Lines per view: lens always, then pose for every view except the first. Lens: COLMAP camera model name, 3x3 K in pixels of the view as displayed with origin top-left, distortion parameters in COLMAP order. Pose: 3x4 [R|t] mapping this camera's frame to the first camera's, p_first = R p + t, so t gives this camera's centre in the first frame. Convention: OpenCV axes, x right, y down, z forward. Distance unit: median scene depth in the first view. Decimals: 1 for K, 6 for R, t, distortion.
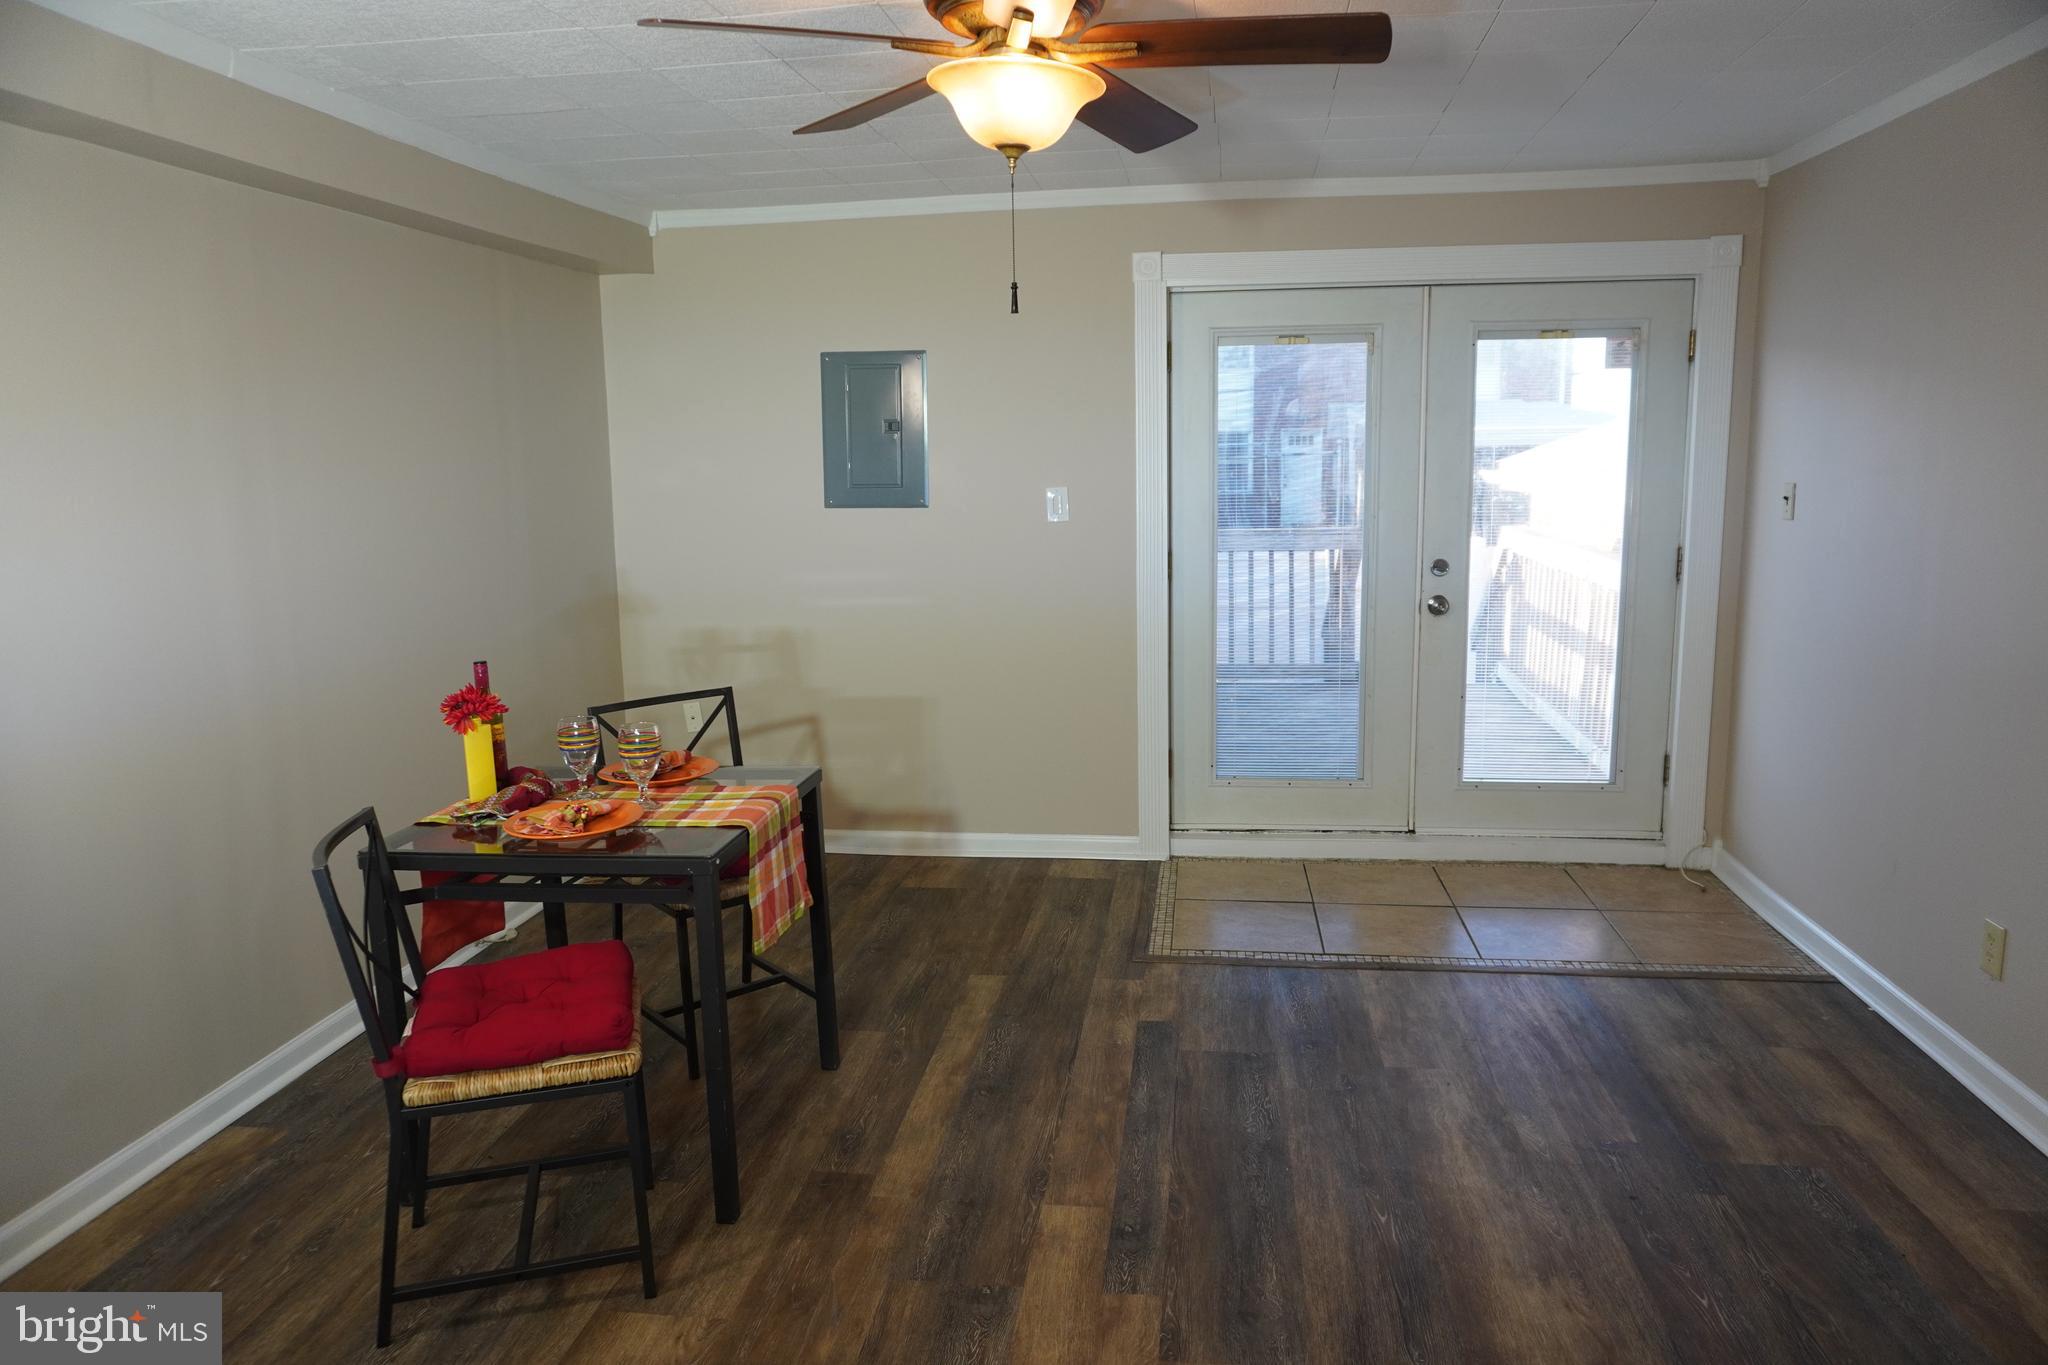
lens RADIAL K [[1376.4, 0, 1021.9], [0, 1376.4, 695.9], [0, 0, 1]] dist [-0.046642, 0.033651]
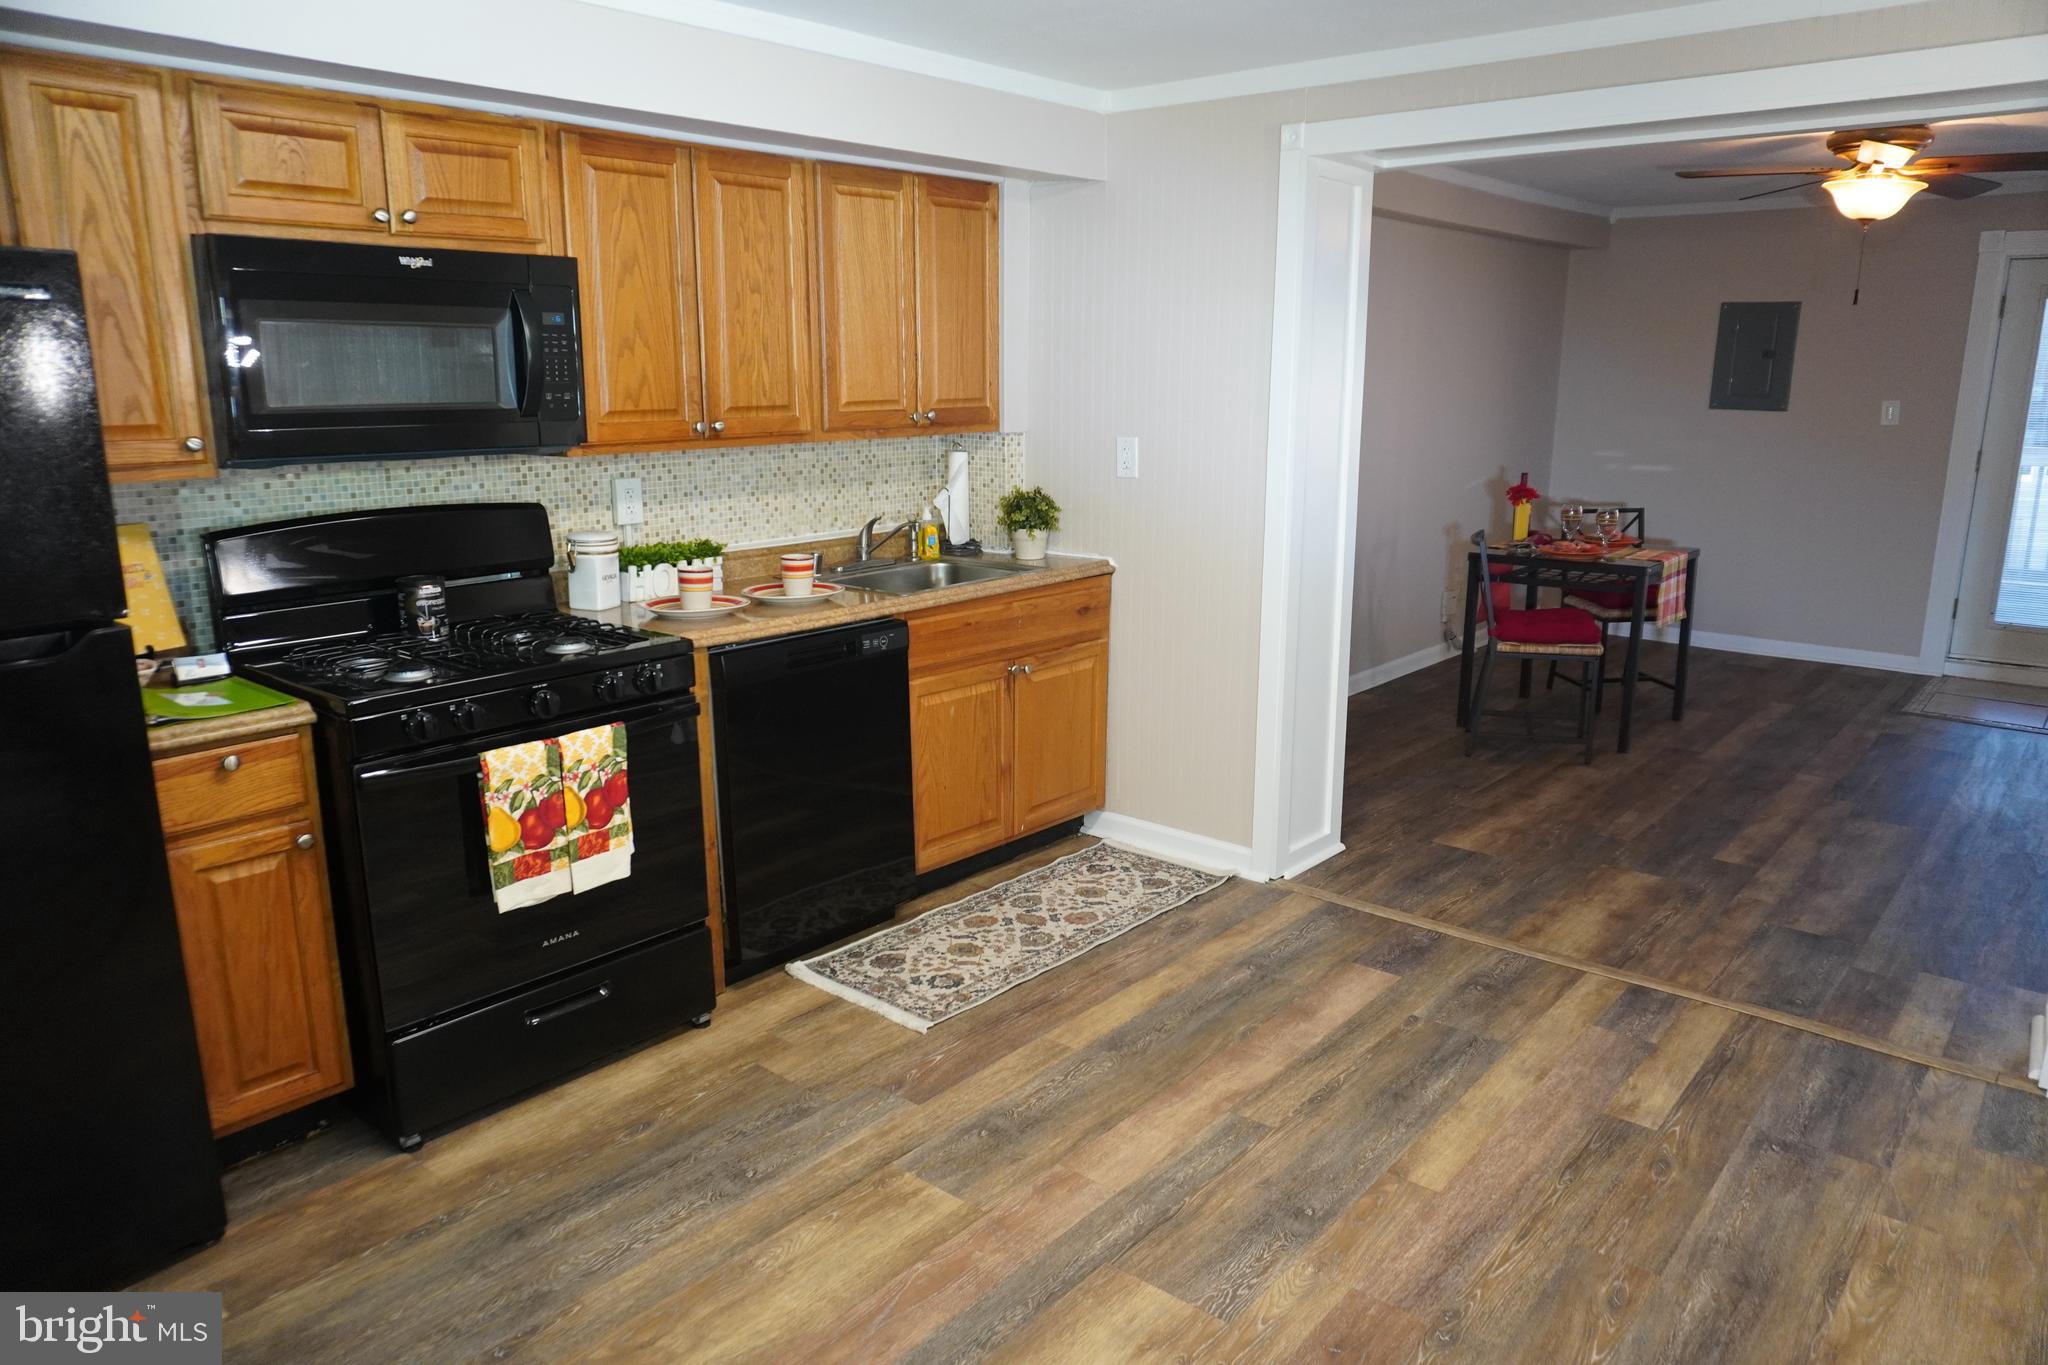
lens RADIAL K [[1376.4, 0, 1026.3], [0, 1376.4, 680.5], [0, 0, 1]] dist [-0.046642, 0.033651]
pose [[0.843252, 0.146284, -0.517230, 0.060366], [-0.115395, 0.989087, 0.091604, 0.164017], [0.524985, -0.017560, 0.850930, -1.009835]]
